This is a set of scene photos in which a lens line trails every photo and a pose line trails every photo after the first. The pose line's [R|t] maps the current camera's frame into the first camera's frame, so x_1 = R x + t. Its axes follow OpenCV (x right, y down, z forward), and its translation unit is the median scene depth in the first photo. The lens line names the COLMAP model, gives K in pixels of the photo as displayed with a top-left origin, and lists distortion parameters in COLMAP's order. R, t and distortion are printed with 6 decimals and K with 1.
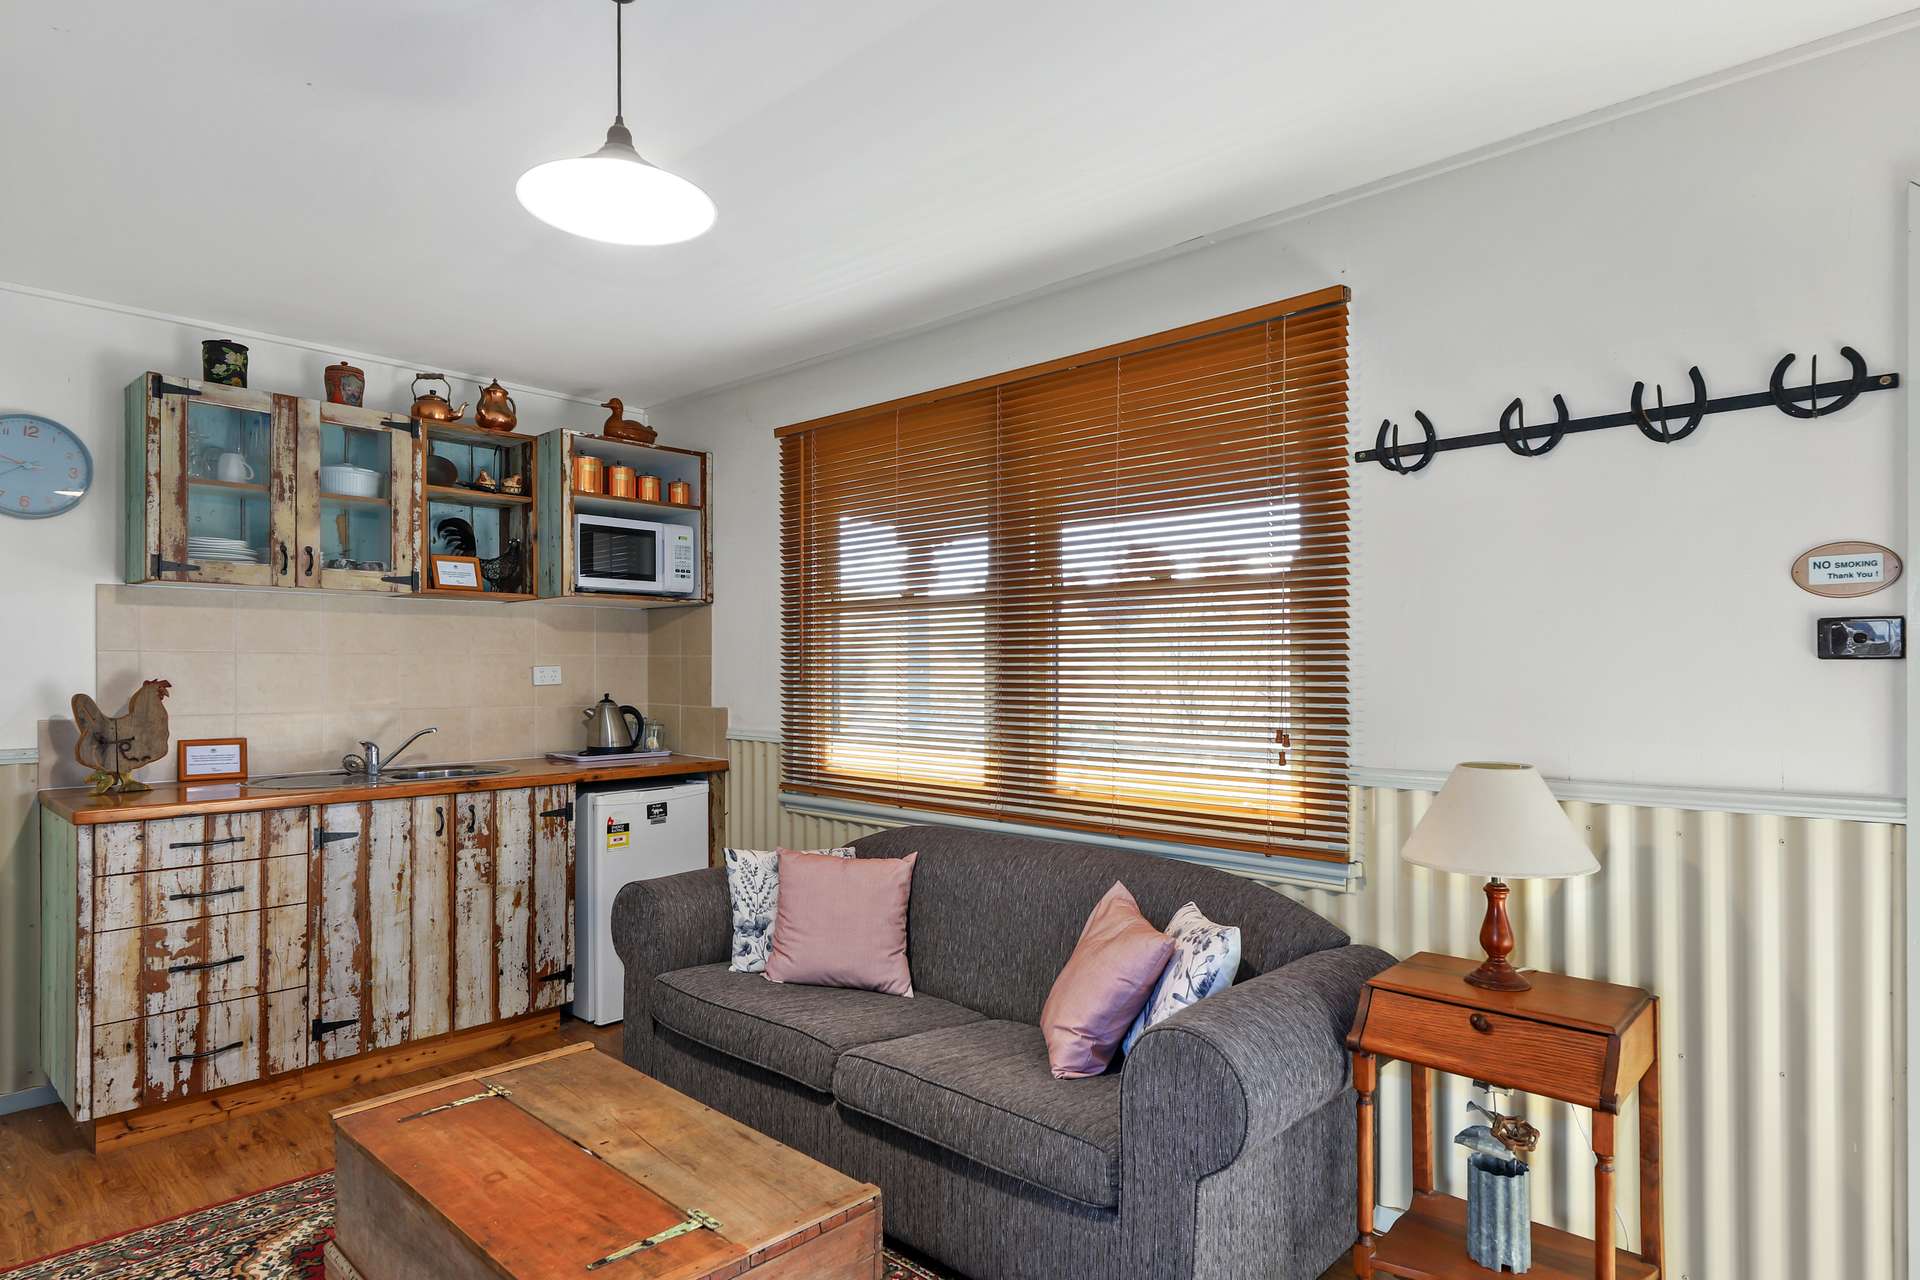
lens RADIAL K [[1090.7, 0, 959.0], [0, 1090.7, 654.0], [0, 0, 1]] dist [0.023396, 0.000230]
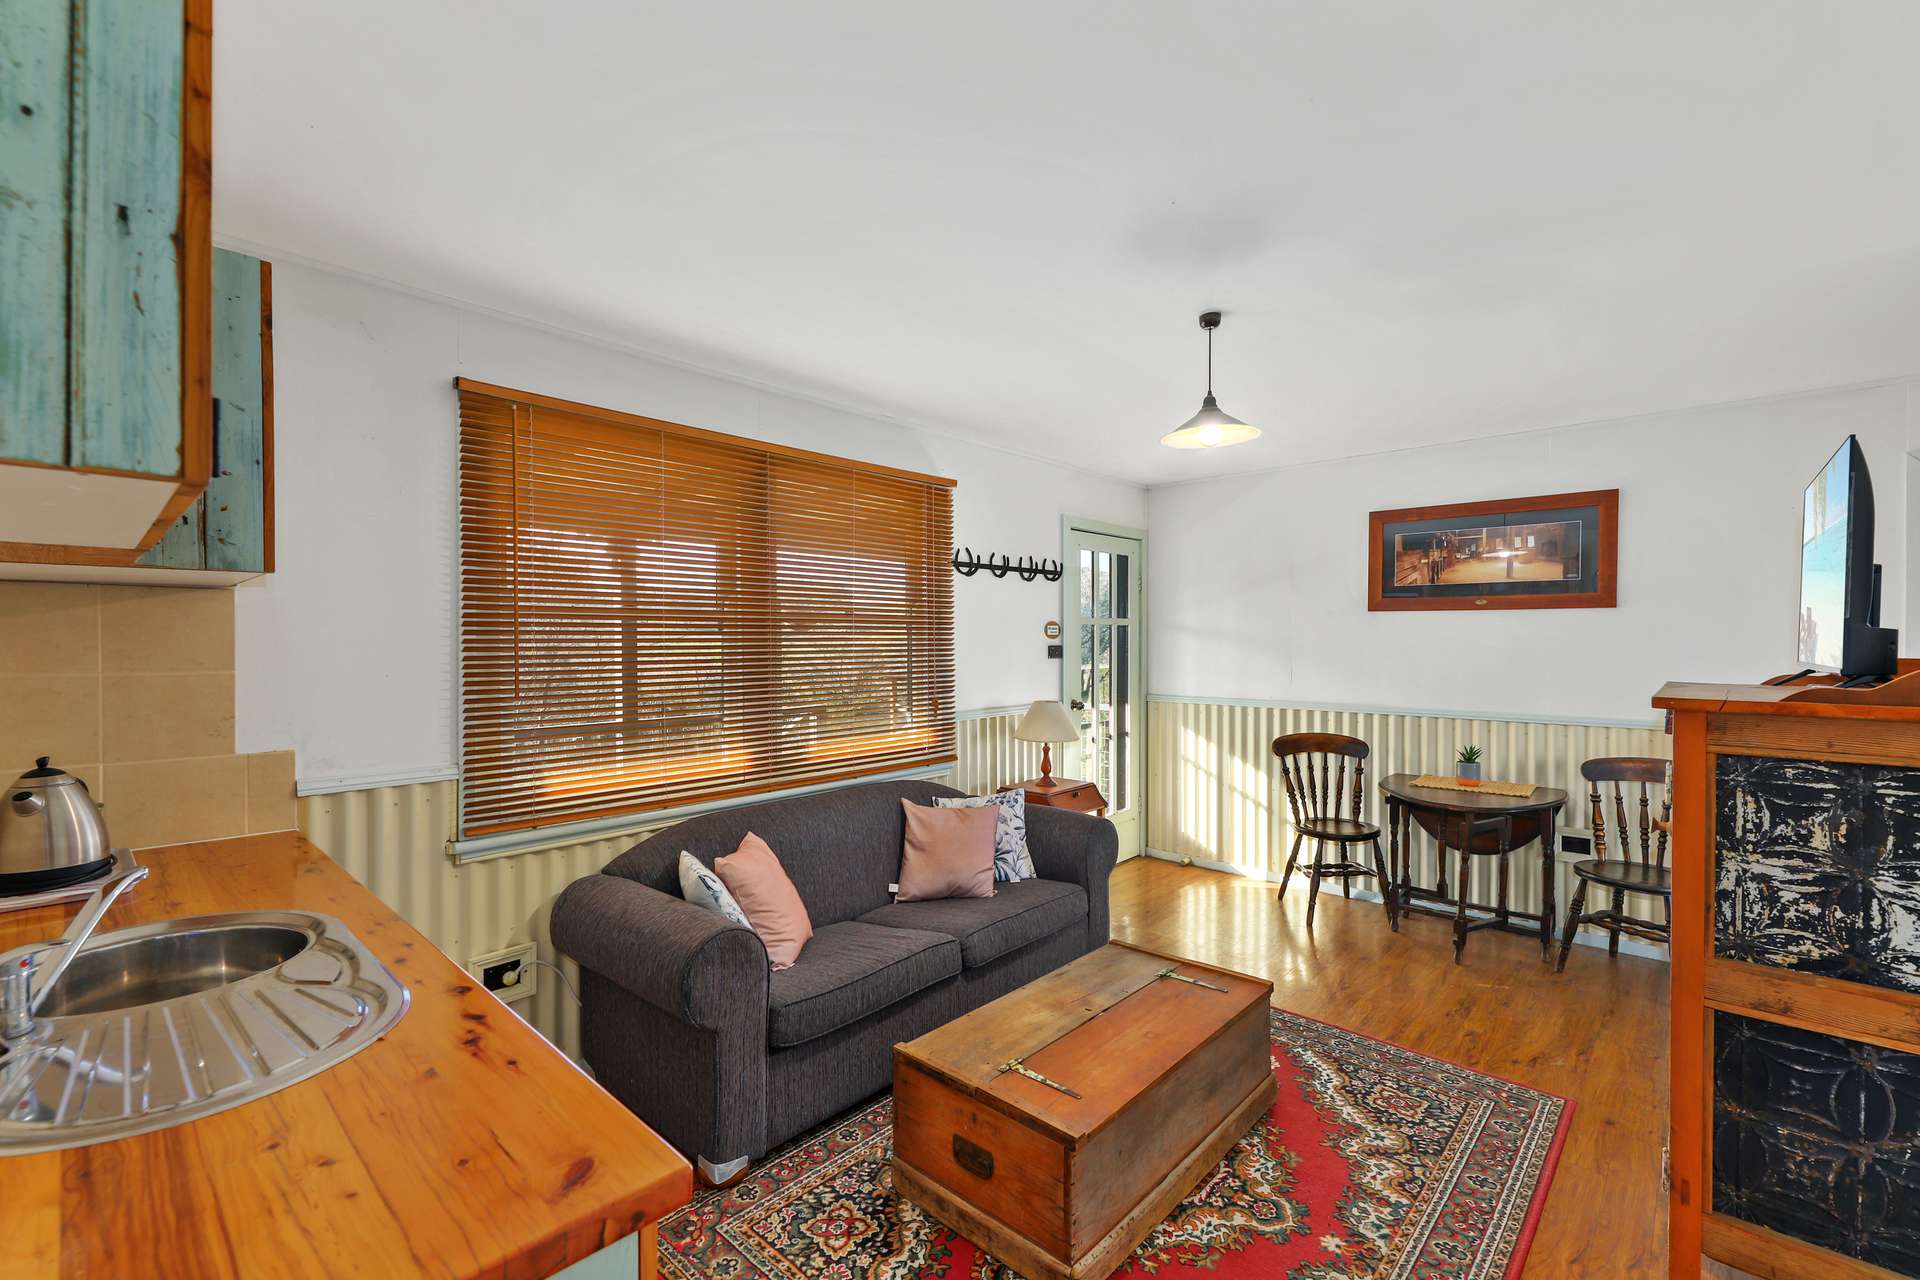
lens RADIAL K [[822.2, 0, 958.5], [0, 822.2, 638.7], [0, 0, 1]] dist [-0.000075, 0.000021]
pose [[-0.025957, 0.006846, 0.999640, -1.196984], [-0.003952, 0.999968, -0.006951, -0.026839], [-0.999655, -0.004131, -0.025929, 1.029187]]
